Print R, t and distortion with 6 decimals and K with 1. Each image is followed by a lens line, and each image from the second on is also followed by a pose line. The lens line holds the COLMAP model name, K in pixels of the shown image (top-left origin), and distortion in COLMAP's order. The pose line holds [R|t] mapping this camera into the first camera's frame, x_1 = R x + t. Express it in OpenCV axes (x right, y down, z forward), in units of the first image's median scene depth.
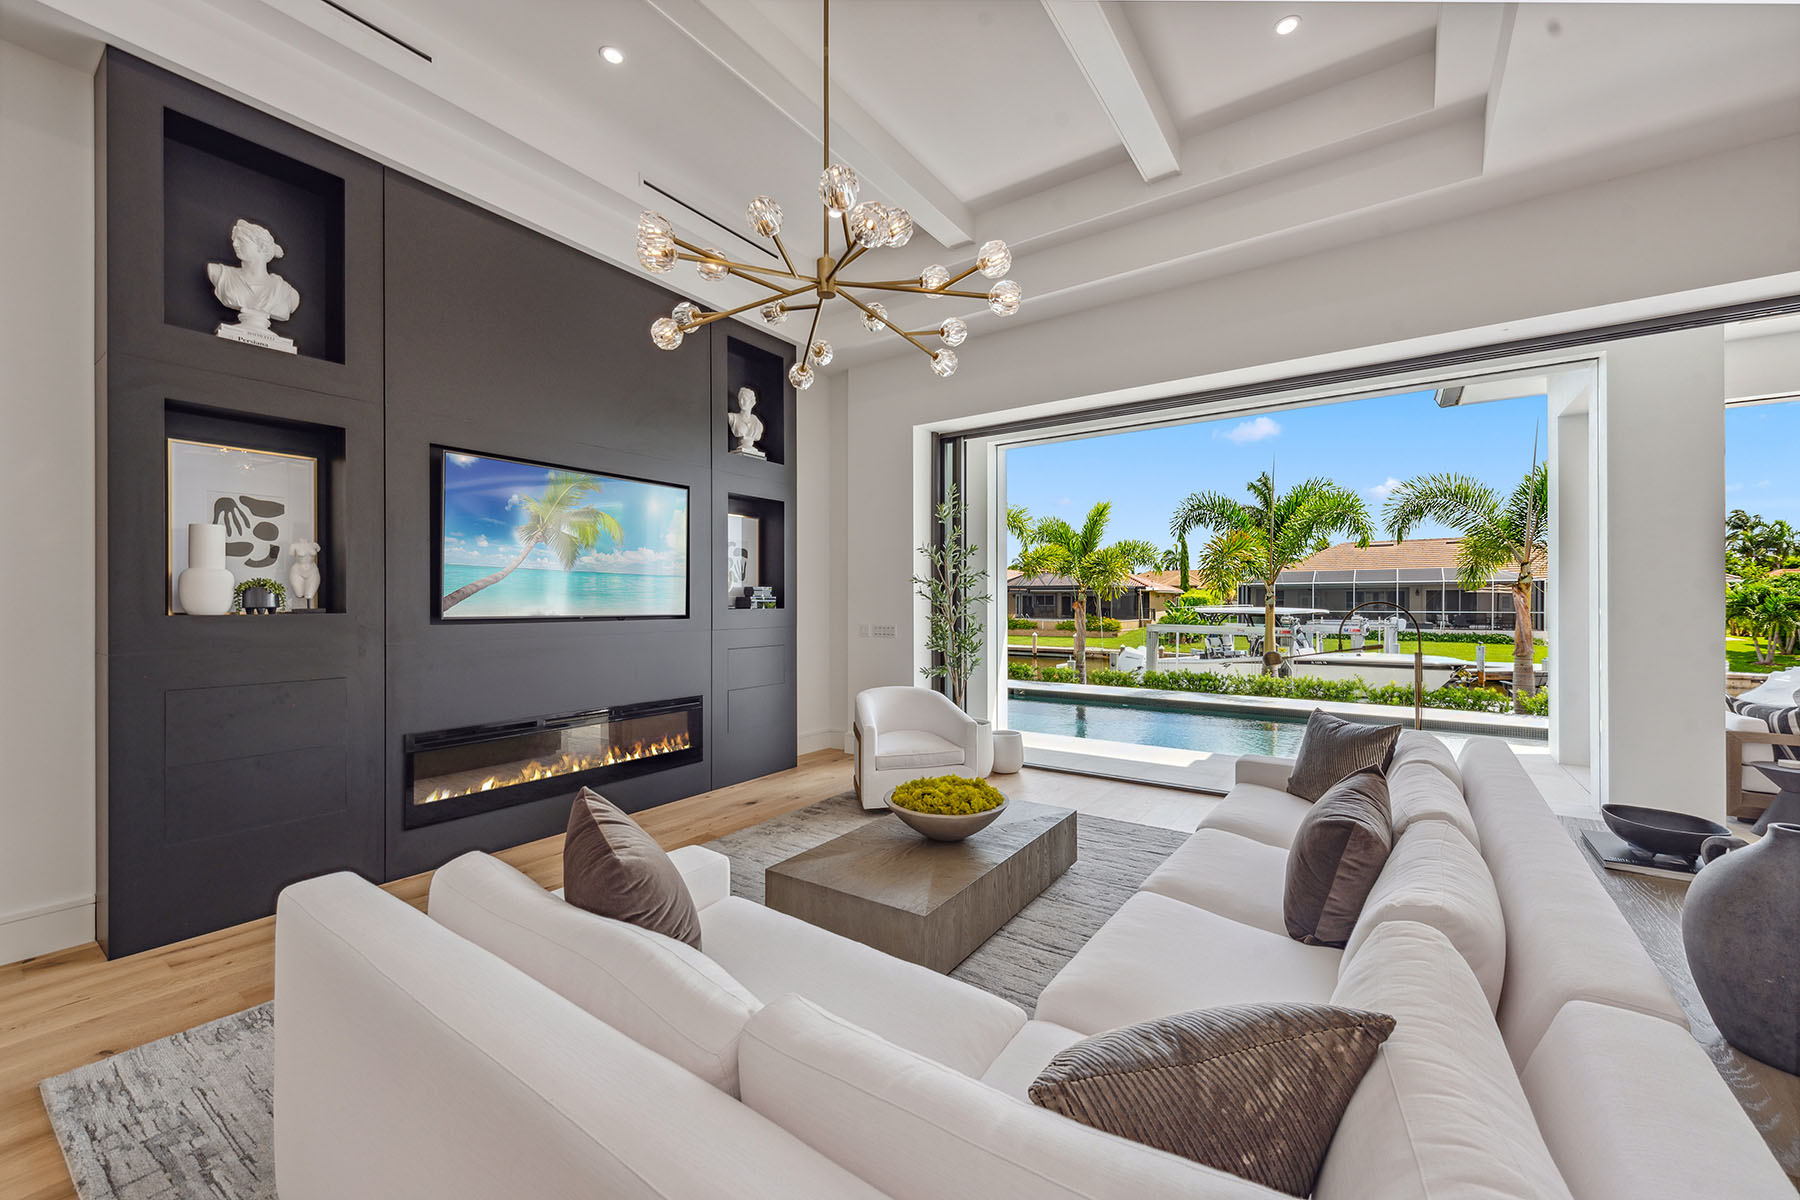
lens RADIAL K [[700.9, 0, 974.4], [0, 700.9, 600.4], [0, 0, 1]] dist [0.001353, 0.000113]
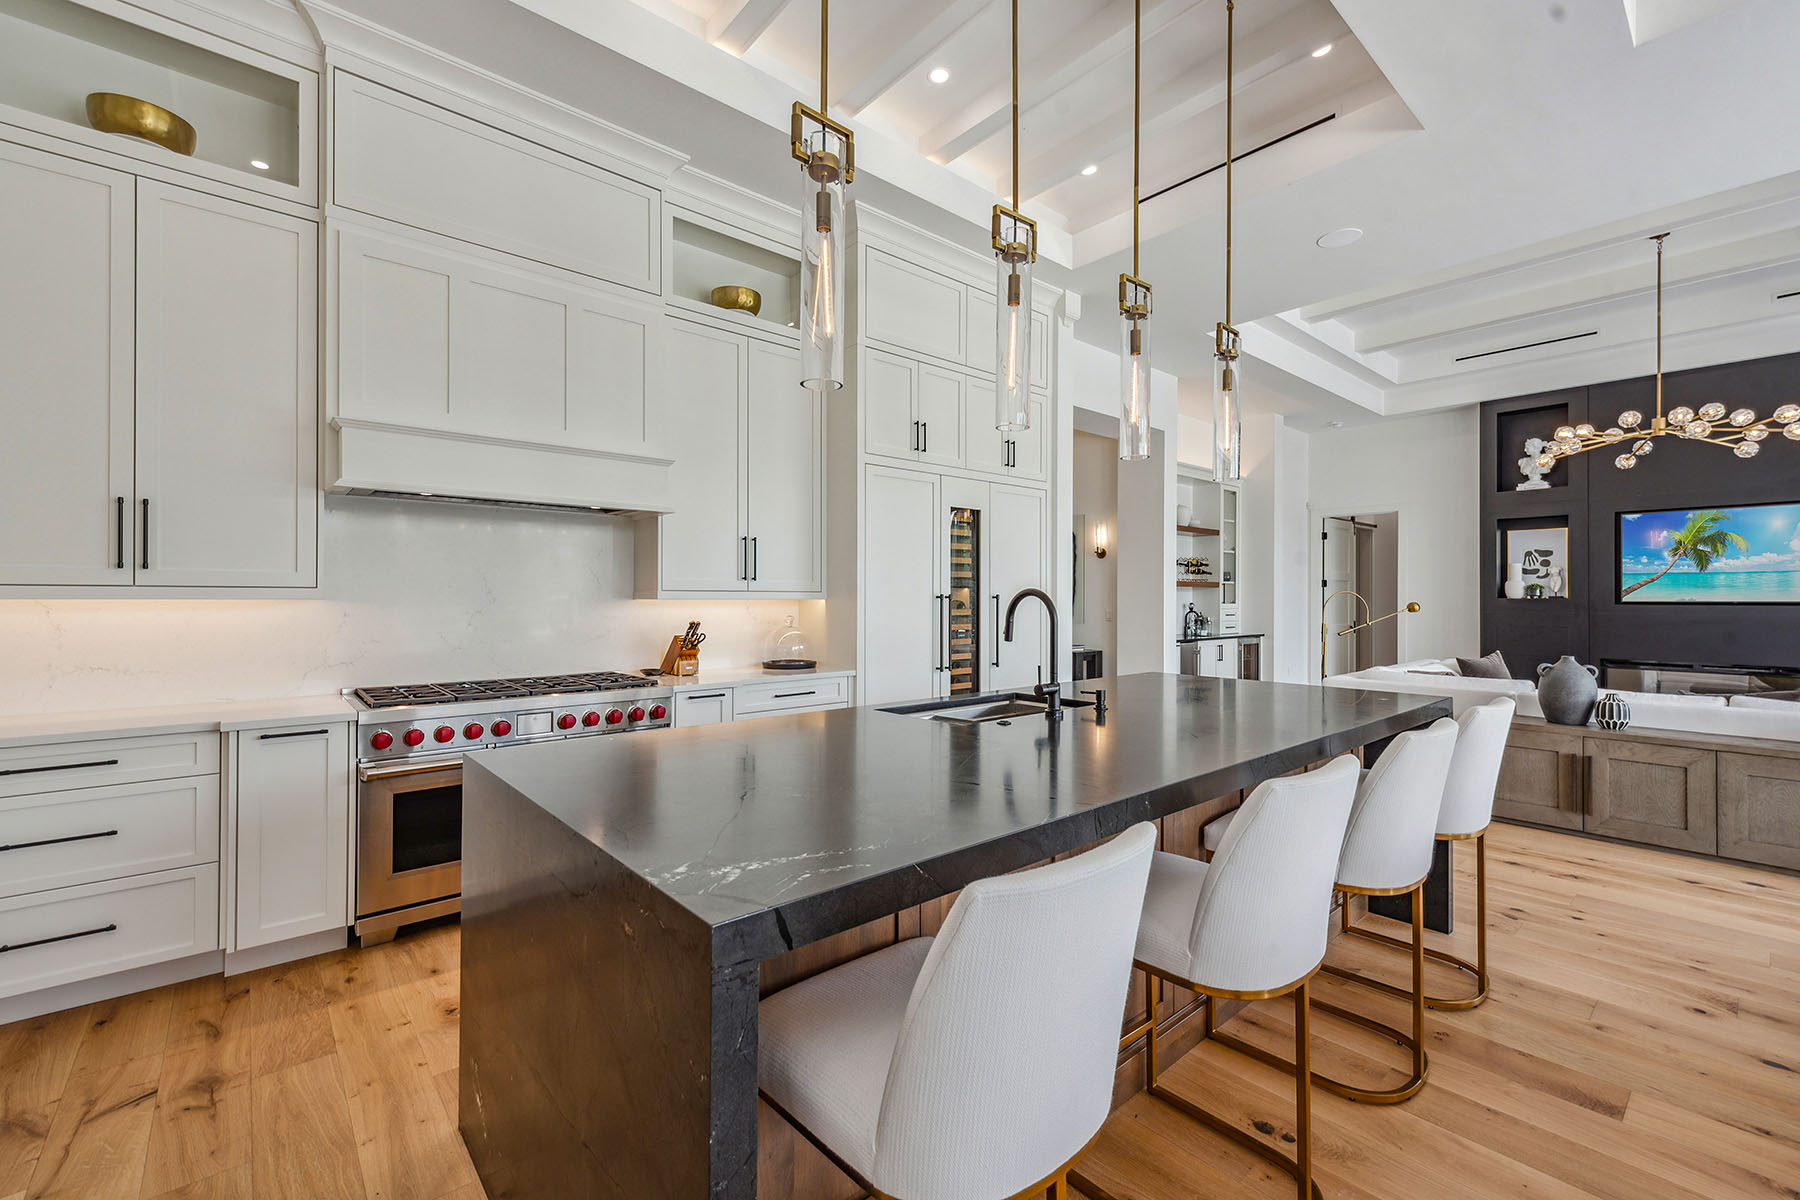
lens RADIAL K [[762.9, 0, 900.0], [0, 762.9, 600.0], [0, 0, 1]] dist [0.017994, -0.000176]
pose [[-0.270287, -0.006643, -0.962757, 1.879919], [-0.010226, 0.999940, -0.004029, 0.051256], [0.962725, 0.008756, -0.270339, -0.335264]]
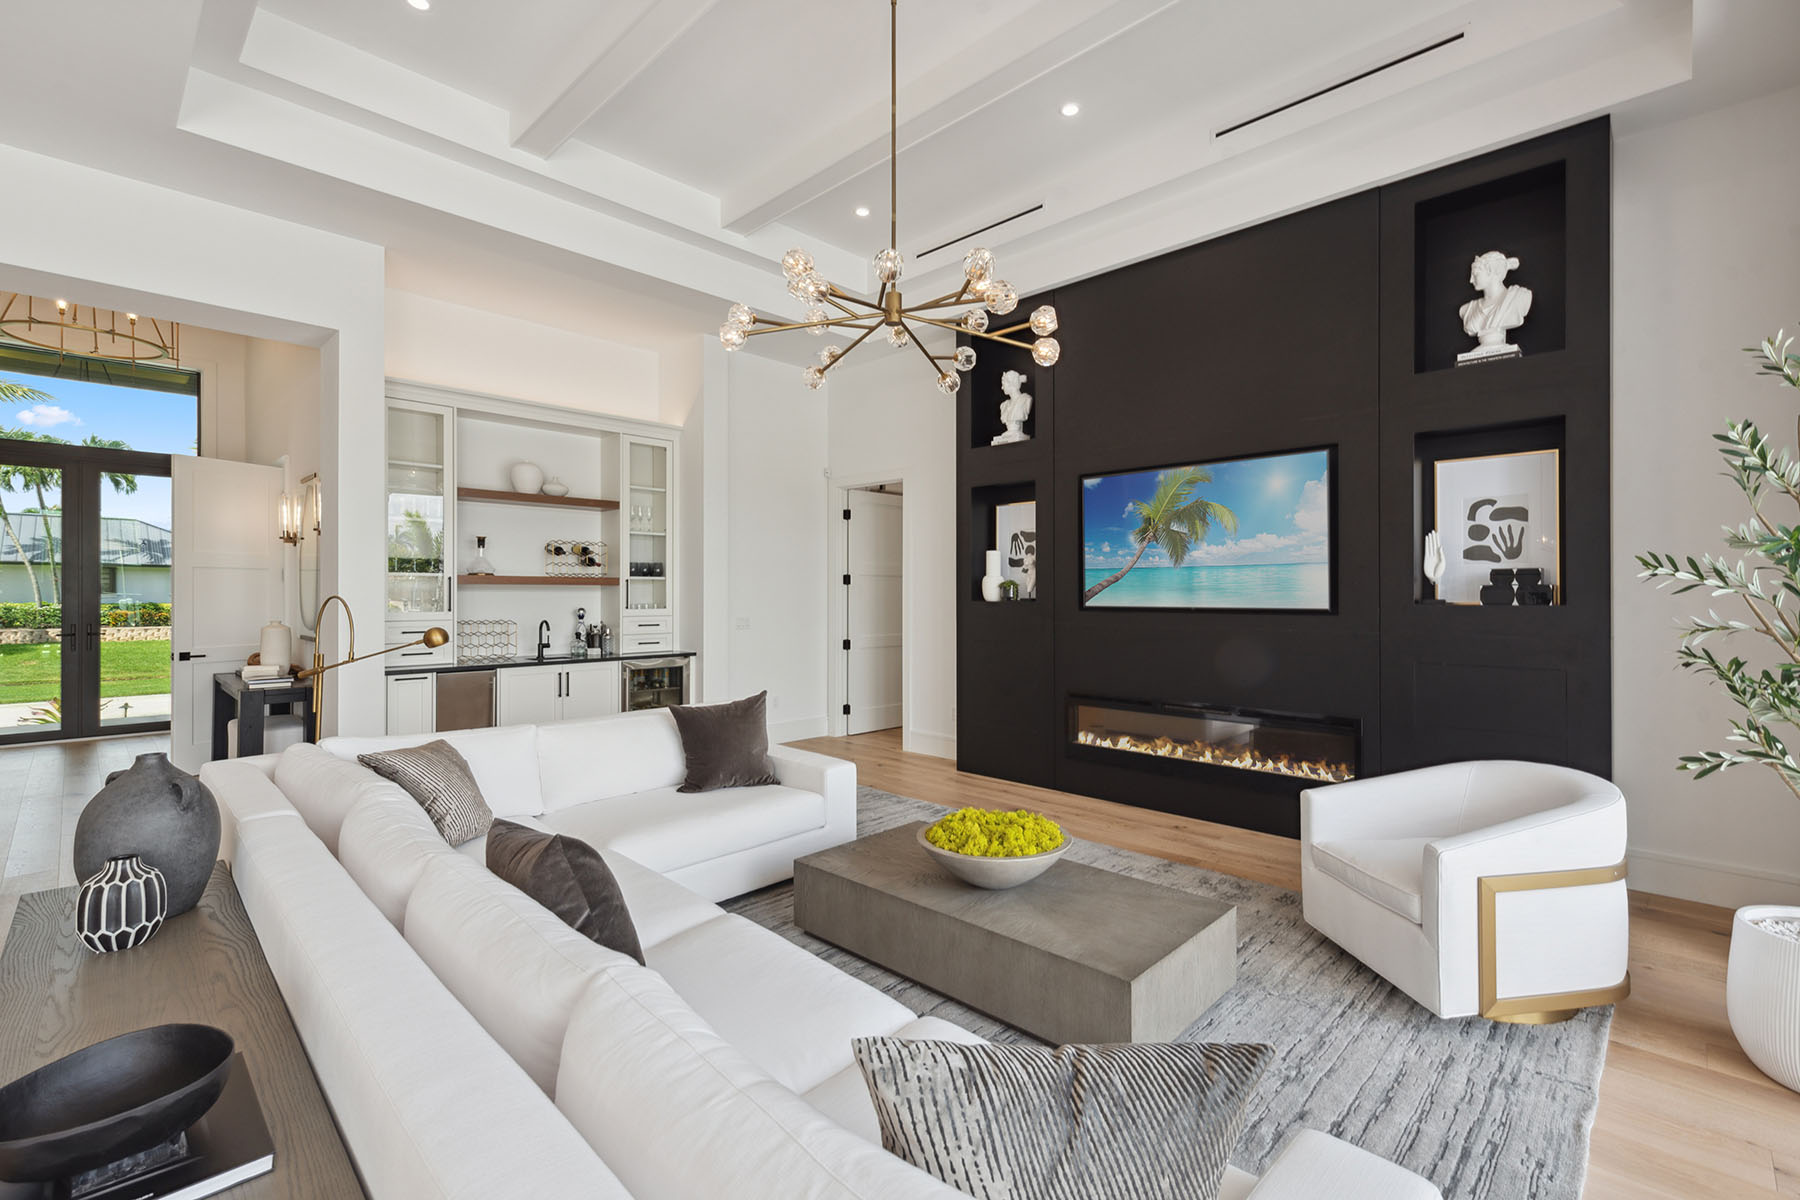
lens RADIAL K [[792.2, 0, 900.0], [0, 792.2, 600.0], [0, 0, 1]] dist [-0.000556, 0.000033]
pose [[-0.195420, -0.000986, -0.980719, 0.782224], [-0.009300, 0.999956, 0.000847, 0.014592], [0.980676, 0.009286, -0.195421, 0.988088]]
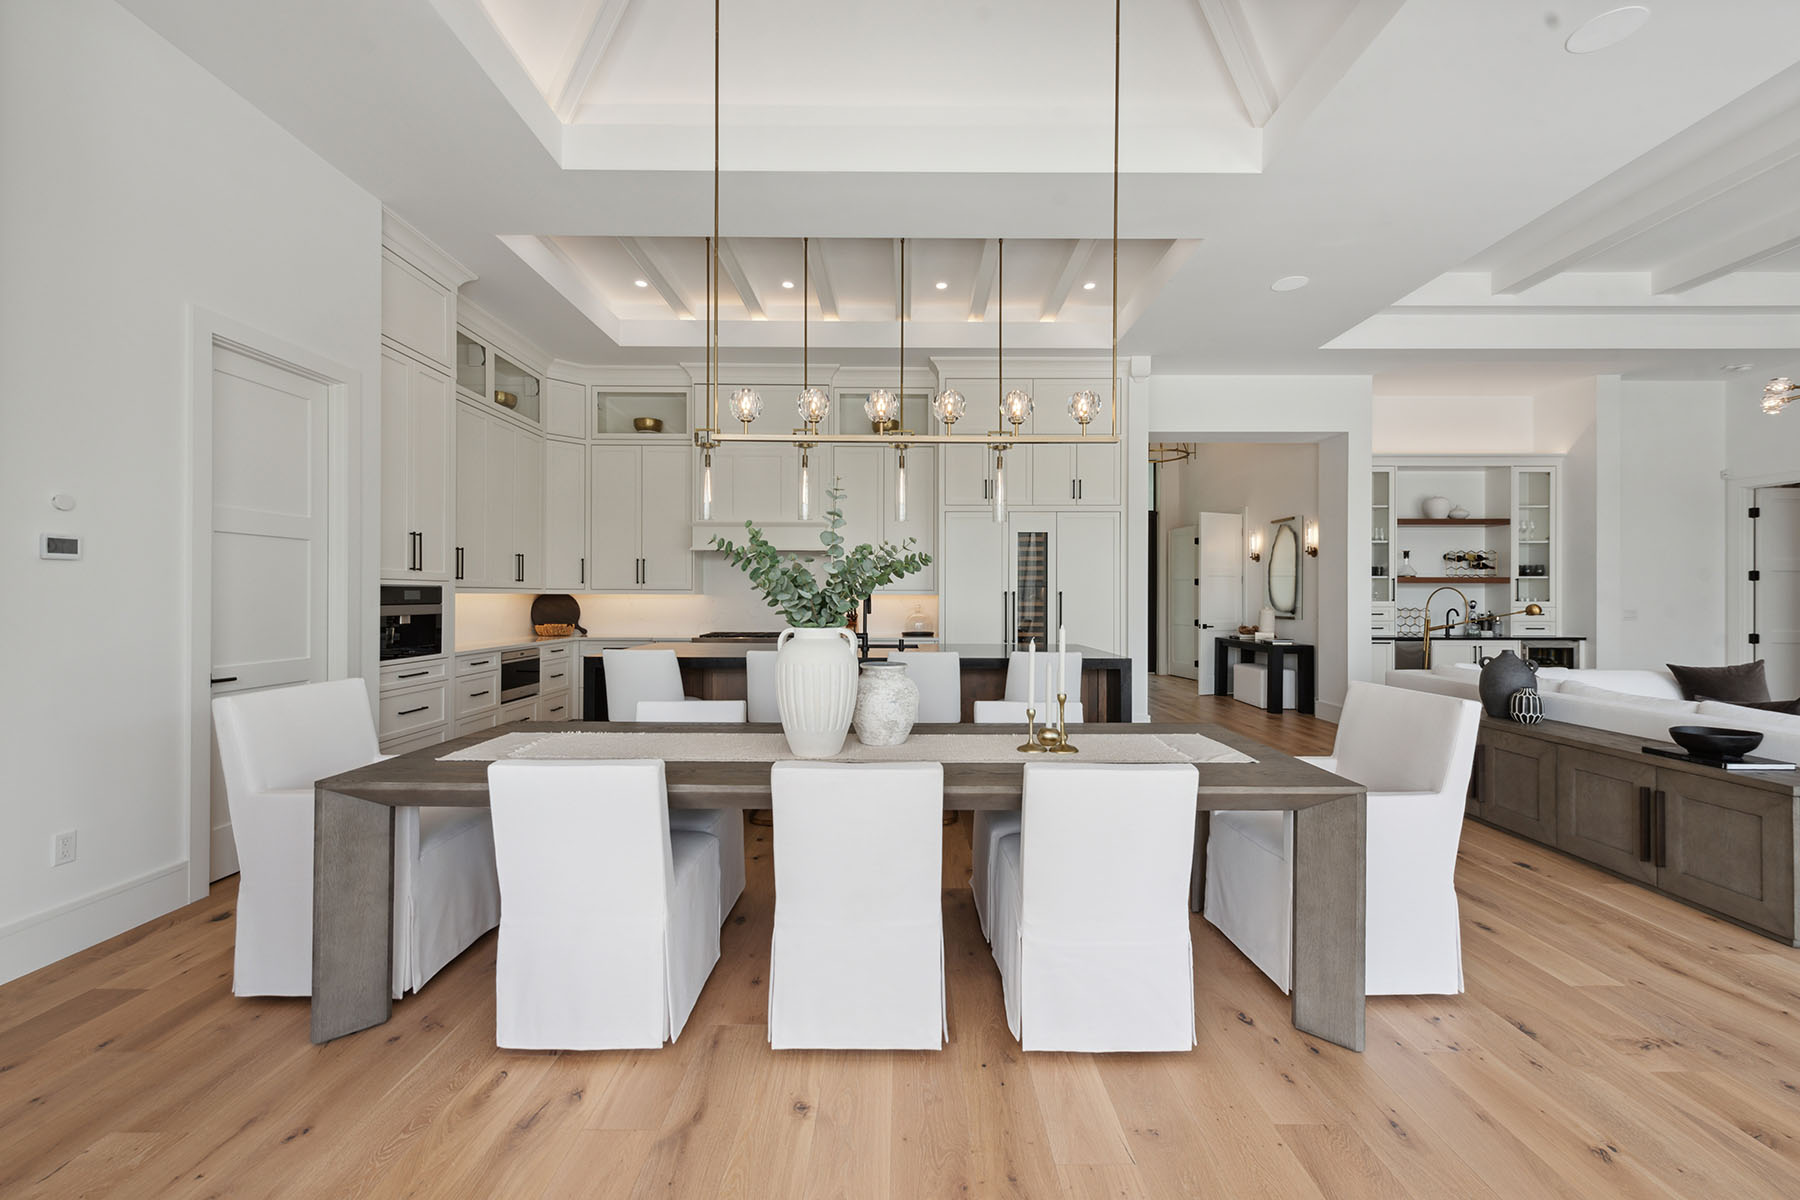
lens RADIAL K [[730.6, 0, 900.0], [0, 730.6, 600.0], [0, 0, 1]] dist [-0.000292, -0.000009]
pose [[-0.839113, -0.007555, -0.543905, 1.846847], [-0.011848, 0.999920, 0.004390, 0.051056], [0.543828, 0.010128, -0.839135, 0.842021]]
